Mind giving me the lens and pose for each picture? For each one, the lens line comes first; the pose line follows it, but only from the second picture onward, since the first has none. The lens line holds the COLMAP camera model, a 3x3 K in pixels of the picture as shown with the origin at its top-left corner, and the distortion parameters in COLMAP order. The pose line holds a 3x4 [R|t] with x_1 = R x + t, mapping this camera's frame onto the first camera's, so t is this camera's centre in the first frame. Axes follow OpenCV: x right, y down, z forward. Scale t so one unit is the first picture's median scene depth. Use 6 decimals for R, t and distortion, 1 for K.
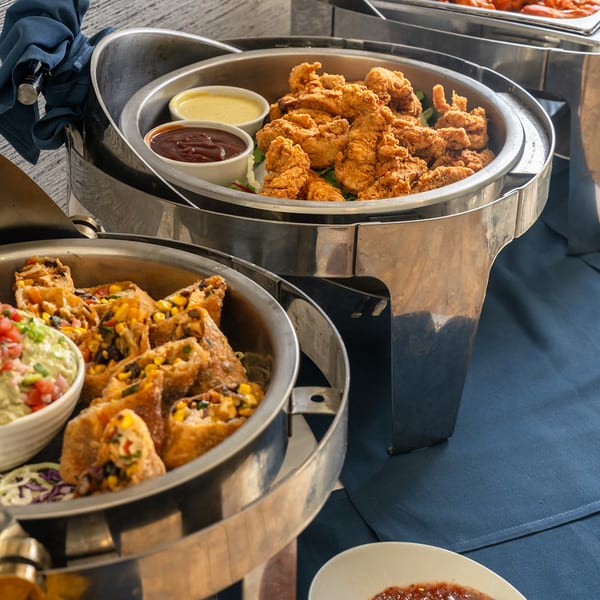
lens RADIAL K [[1120.2, 0, 299.6], [0, 1120.2, 299.0], [0, 0, 1]] dist [-0.061824, 0.000000]
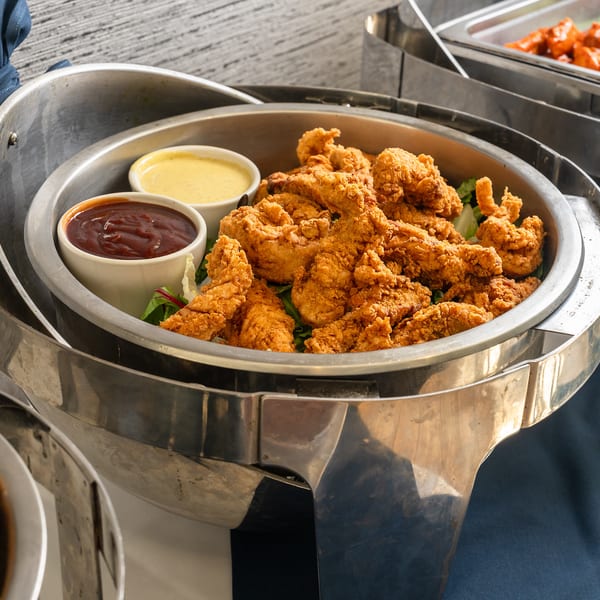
lens RADIAL K [[1120.2, 0, 300.4], [0, 1120.2, 301.3], [0, 0, 1]] dist [-0.061824, 0.000000]
pose [[0.975436, 0.123535, -0.182381, 0.155792], [-0.124978, 0.992153, 0.003607, -0.103819], [0.181396, 0.019275, 0.983221, 0.276866]]
